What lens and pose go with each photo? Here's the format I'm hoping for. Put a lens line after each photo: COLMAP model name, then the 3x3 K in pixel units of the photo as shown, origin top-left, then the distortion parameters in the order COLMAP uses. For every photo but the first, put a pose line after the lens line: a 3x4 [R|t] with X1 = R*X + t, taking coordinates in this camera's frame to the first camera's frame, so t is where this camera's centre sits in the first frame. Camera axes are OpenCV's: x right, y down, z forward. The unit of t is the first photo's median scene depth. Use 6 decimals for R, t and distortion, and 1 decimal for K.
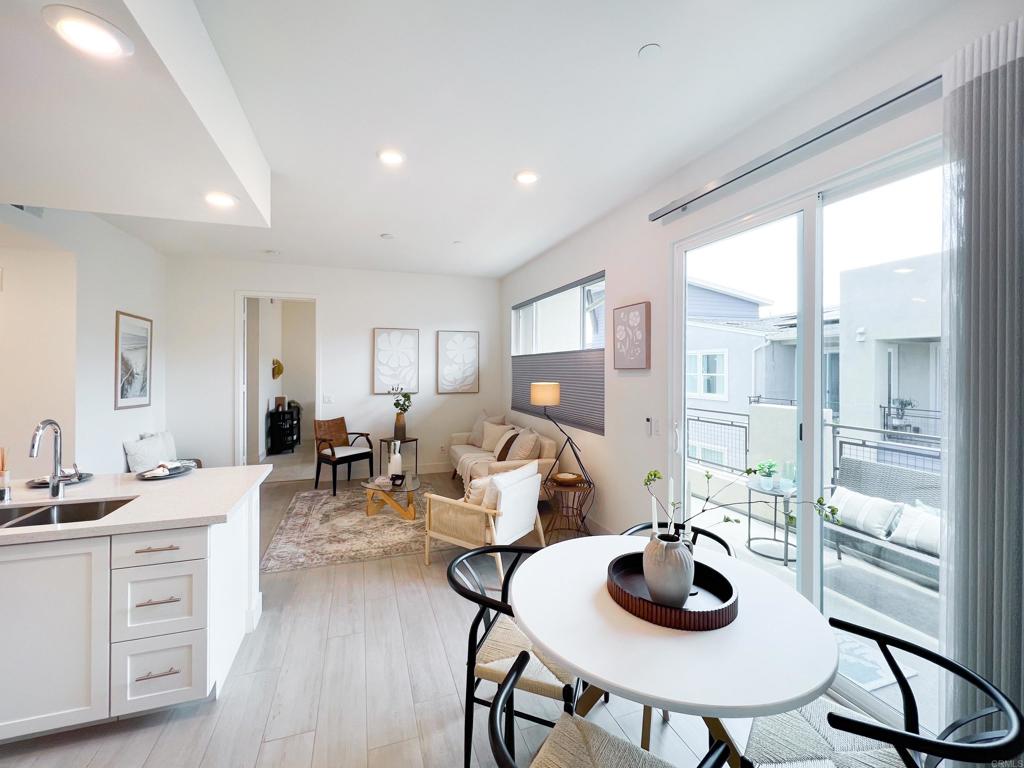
lens RADIAL K [[446.8, 0, 484.5], [0, 446.8, 357.7], [0, 0, 1]] dist [-0.003522, 0.001057]
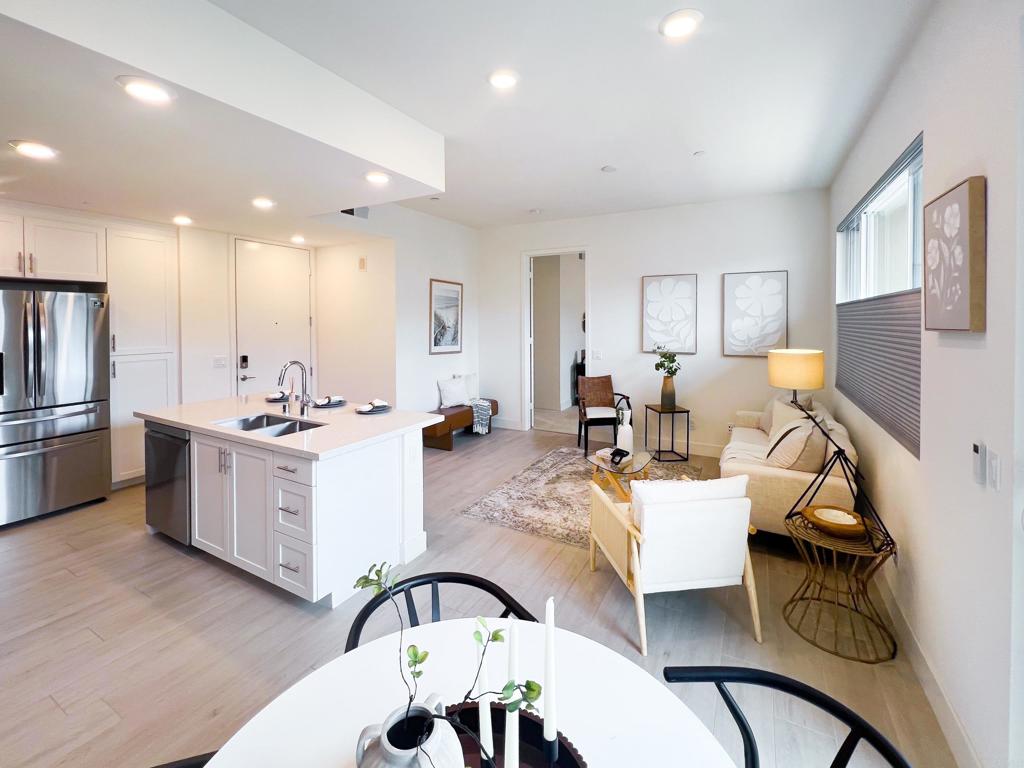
lens RADIAL K [[446.8, 0, 490.6], [0, 446.8, 316.6], [0, 0, 1]] dist [-0.003522, 0.001057]
pose [[0.674511, -0.007483, -0.738227, 0.238392], [0.019432, 0.999782, 0.007621, -0.001058], [0.738009, -0.019486, 0.674509, 0.230728]]
